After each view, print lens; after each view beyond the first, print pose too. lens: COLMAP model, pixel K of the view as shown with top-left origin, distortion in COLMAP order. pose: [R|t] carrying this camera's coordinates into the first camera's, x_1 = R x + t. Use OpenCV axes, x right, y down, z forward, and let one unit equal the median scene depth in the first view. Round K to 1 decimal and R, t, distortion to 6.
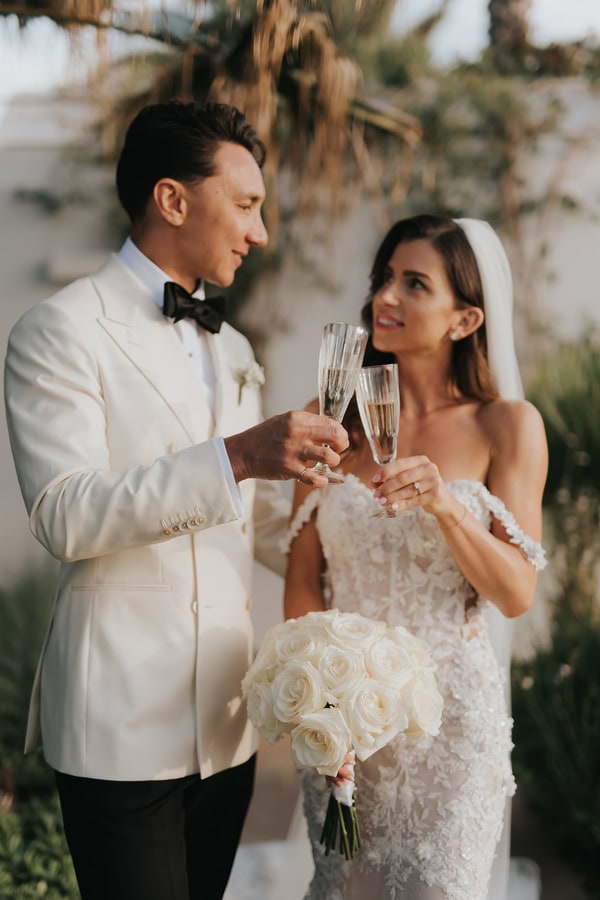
lens RADIAL K [[1418.1, 0, 300.0], [0, 1418.1, 450.0], [0, 0, 1]] dist [-0.040510, 0.037369]
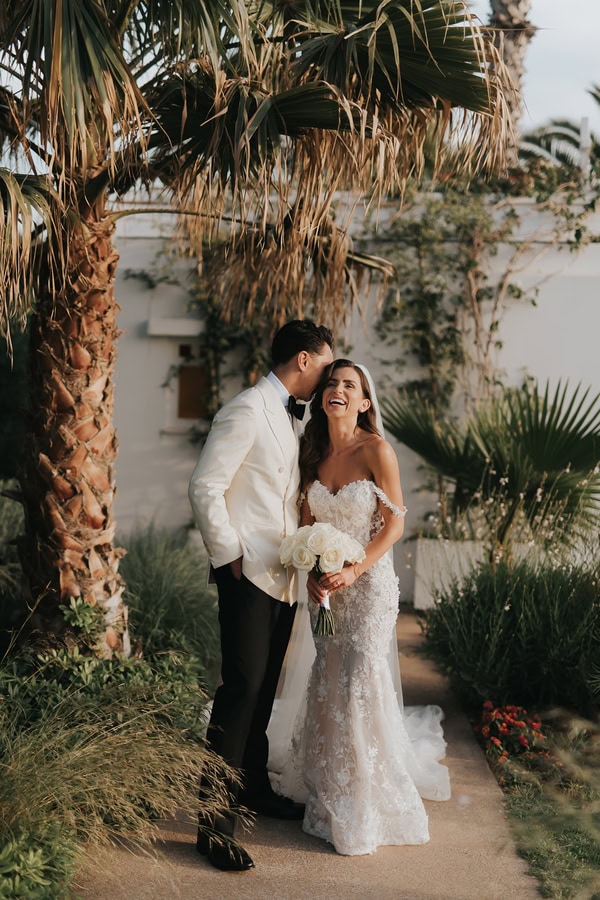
lens RADIAL K [[1418.1, 0, 300.0], [0, 1418.1, 450.0], [0, 0, 1]] dist [-0.040510, 0.037369]
pose [[0.999142, -0.007593, -0.040722, 0.043413], [0.007364, 0.999956, -0.005769, -0.009358], [0.040764, 0.005464, 0.999154, -0.639720]]
